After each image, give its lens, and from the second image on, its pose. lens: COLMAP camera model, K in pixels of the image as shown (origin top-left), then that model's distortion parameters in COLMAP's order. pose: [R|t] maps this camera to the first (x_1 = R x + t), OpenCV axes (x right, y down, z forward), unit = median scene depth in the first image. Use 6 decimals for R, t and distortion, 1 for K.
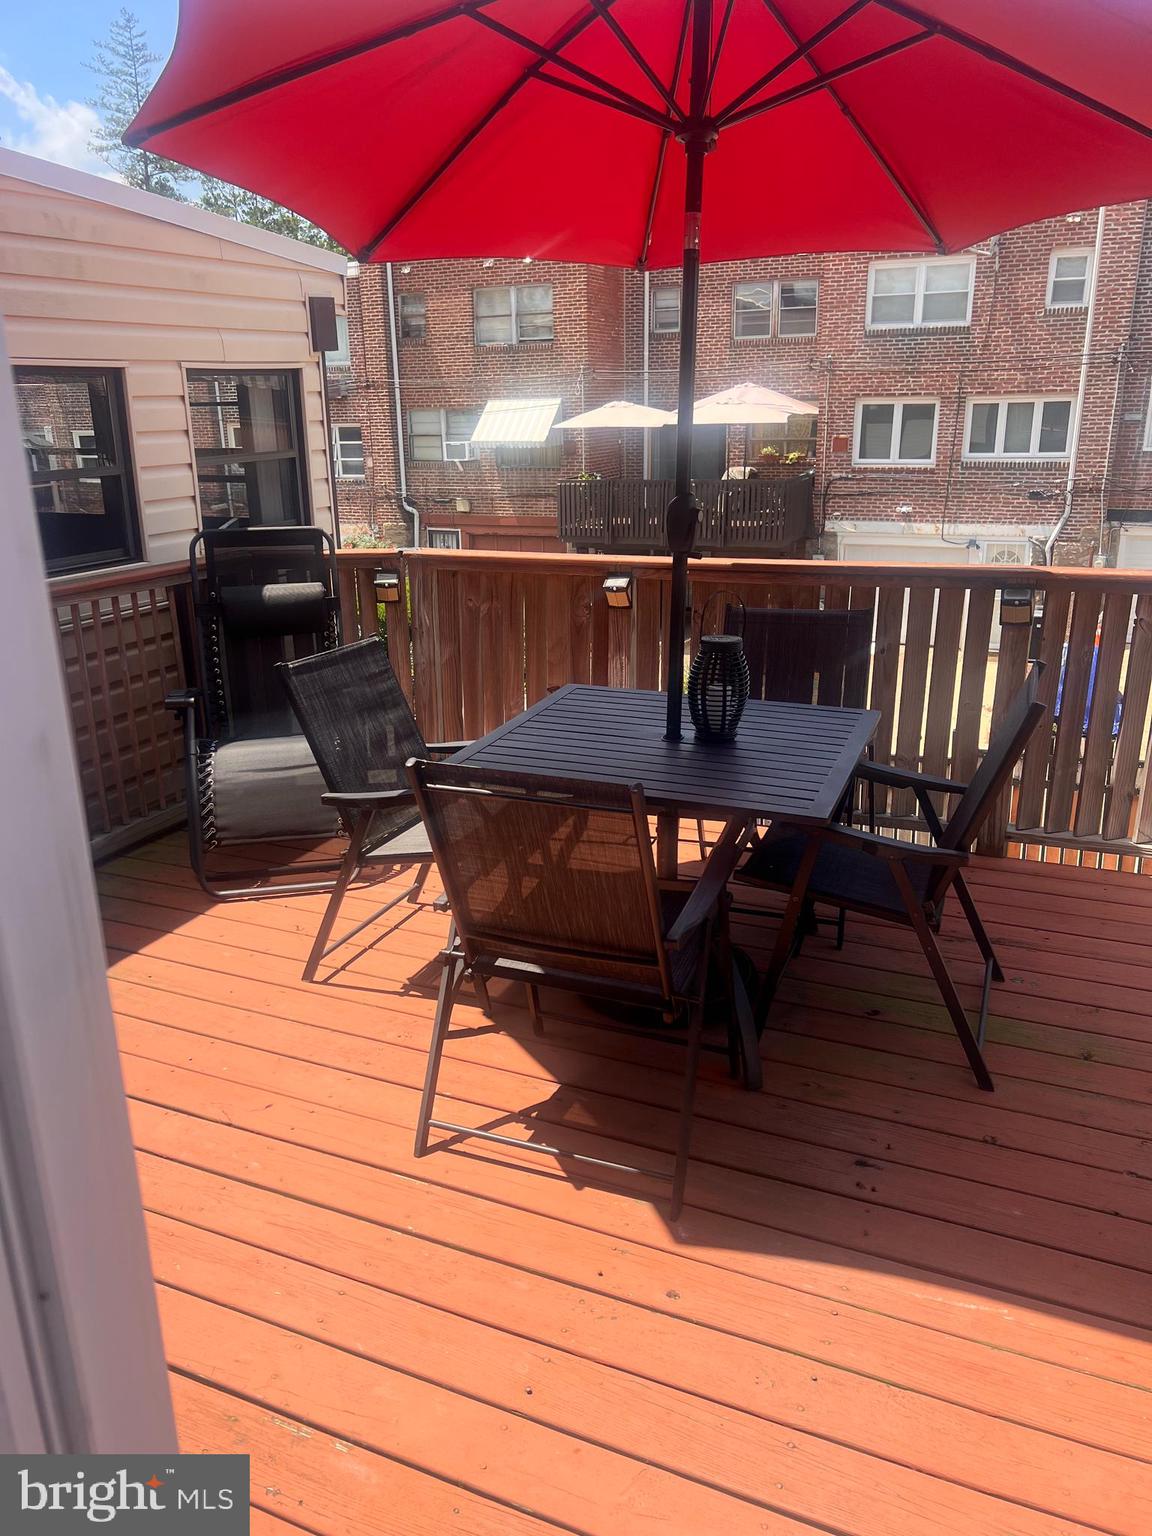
lens RADIAL K [[1155.5, 0, 559.2], [0, 1155.5, 791.0], [0, 0, 1]] dist [0.047952, -0.066144]
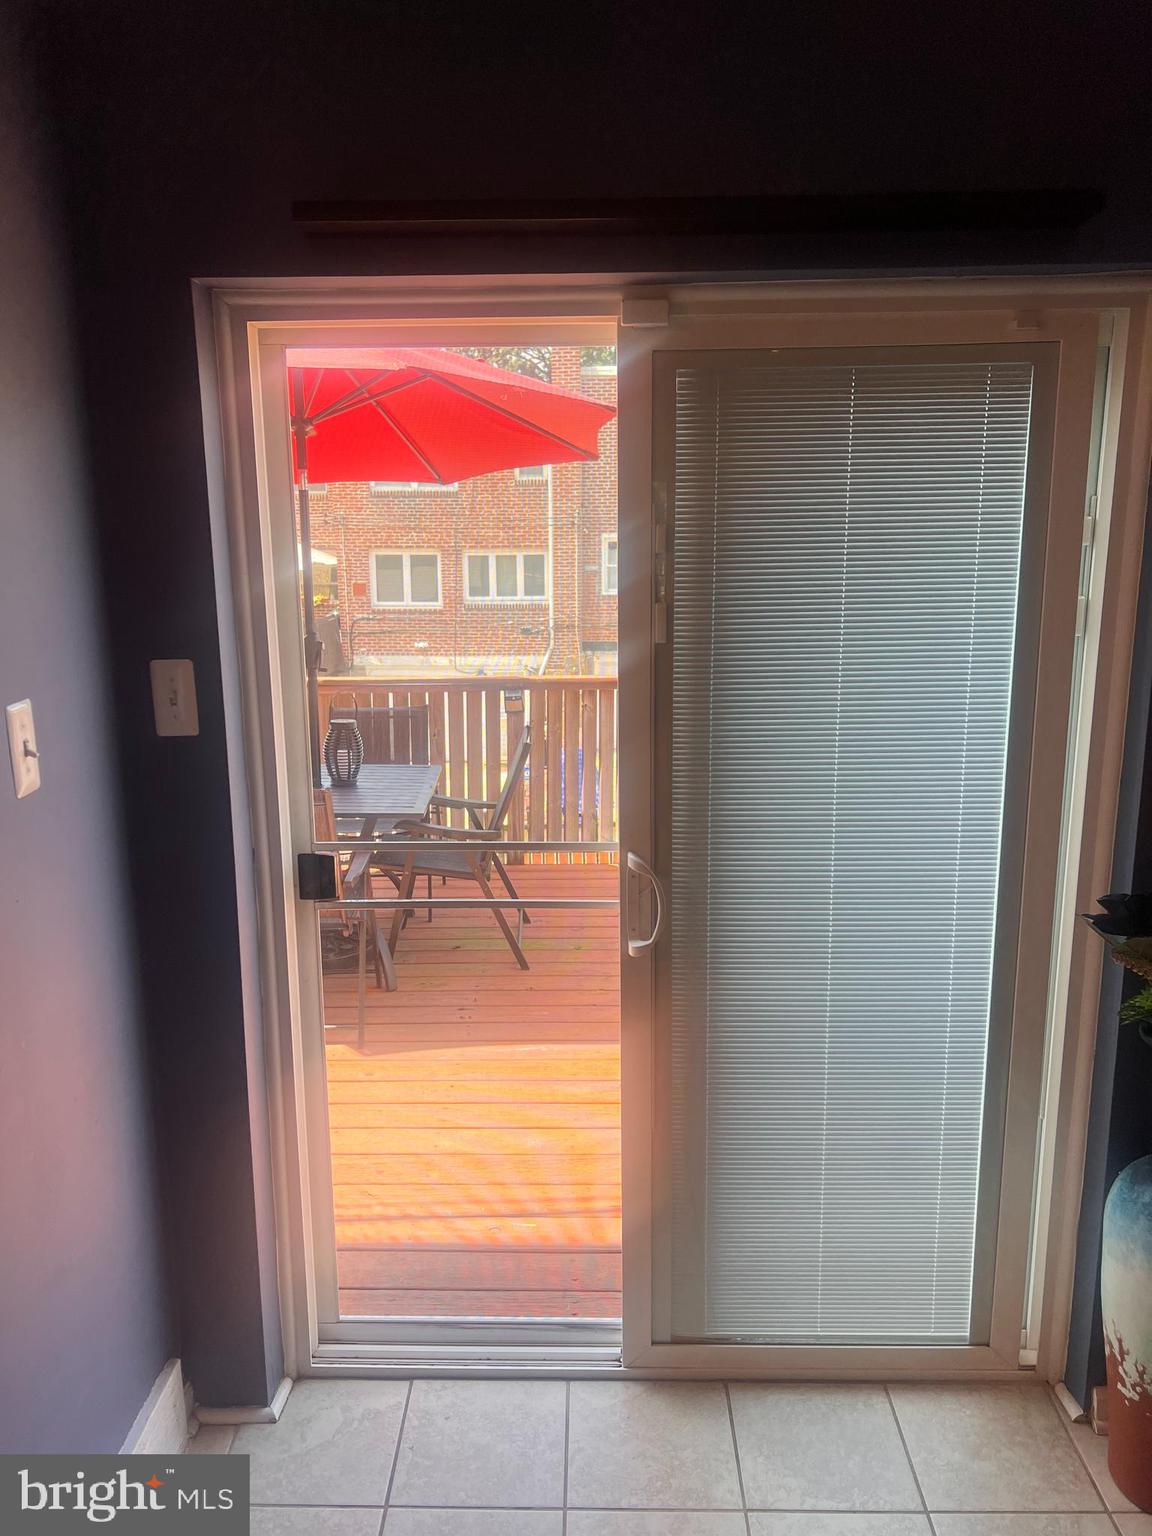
lens RADIAL K [[1167.1, 0, 566.6], [0, 1167.1, 808.9], [0, 0, 1]] dist [0.040666, 0.000011]
pose [[0.917343, -0.075752, 0.390825, -0.034498], [0.114743, 0.990378, -0.077365, 0.023857], [-0.381204, 0.115814, 0.917208, -0.093379]]
